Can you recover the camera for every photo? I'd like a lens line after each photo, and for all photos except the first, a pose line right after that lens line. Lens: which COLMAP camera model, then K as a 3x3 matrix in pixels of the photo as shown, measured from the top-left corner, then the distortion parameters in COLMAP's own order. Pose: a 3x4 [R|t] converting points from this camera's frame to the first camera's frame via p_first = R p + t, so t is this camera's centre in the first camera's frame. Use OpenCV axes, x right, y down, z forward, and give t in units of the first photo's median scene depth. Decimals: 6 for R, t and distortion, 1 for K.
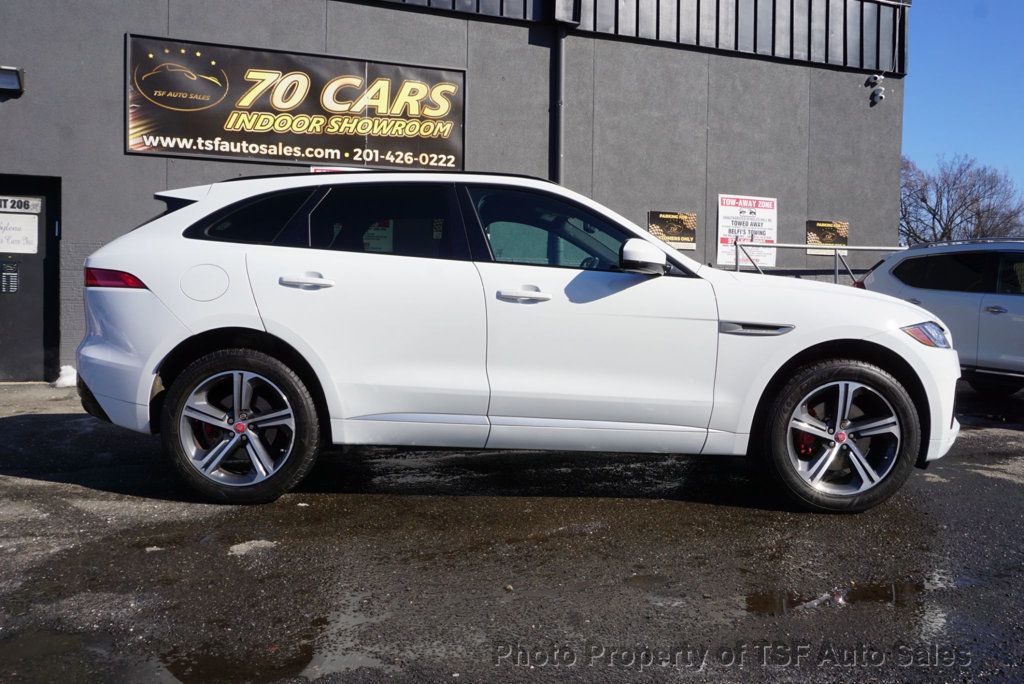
lens RADIAL K [[835.3, 0, 516.7], [0, 835.3, 316.5], [0, 0, 1]] dist [-0.016713, 0.010423]
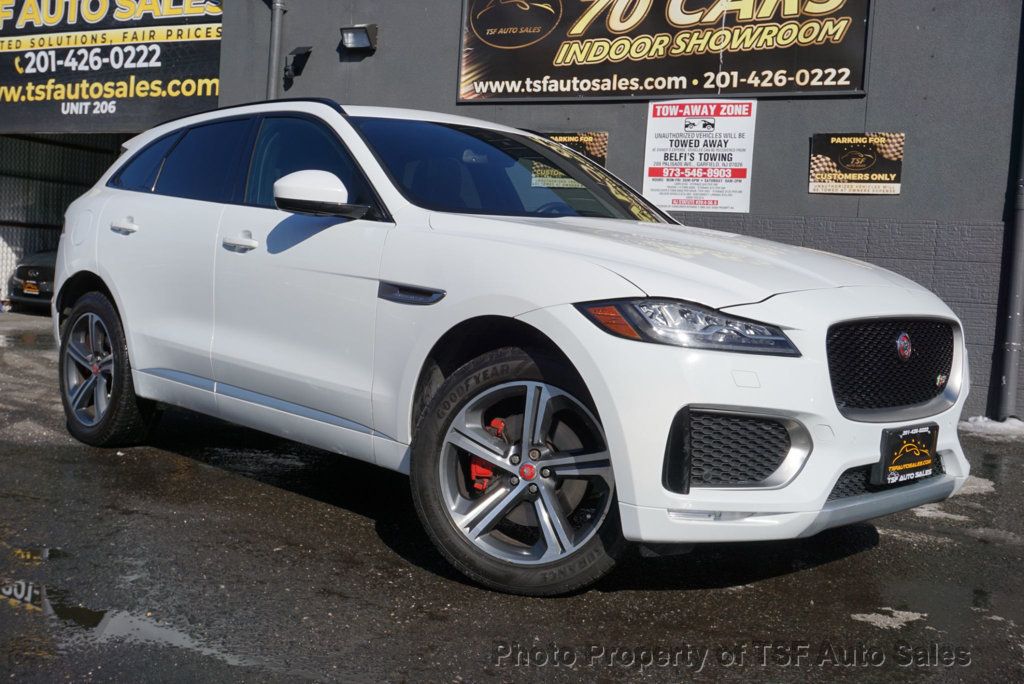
lens RADIAL K [[1158.3, 0, 512.2], [0, 1158.3, 352.3], [0, 0, 1]] dist [0.008857, 0.007341]
pose [[0.677914, 0.077129, -0.731084, 0.466673], [-0.058696, 0.996985, 0.050753, 0.004461], [0.732794, 0.008506, 0.680398, 0.177371]]
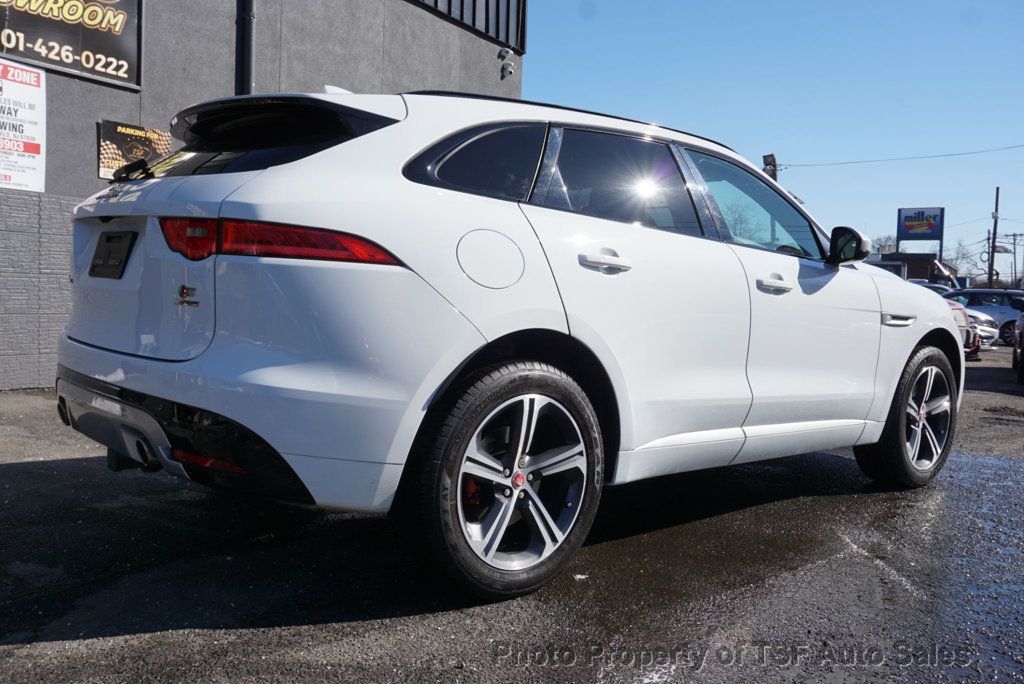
lens RADIAL K [[894.4, 0, 512.0], [0, 894.4, 342.0], [0, 0, 1]] dist [-0.004325, 0.022909]
pose [[0.755634, -0.030259, 0.654295, -0.351676], [-0.015808, 0.997799, 0.064402, -0.009488], [-0.654803, -0.059008, 0.753492, 0.209336]]
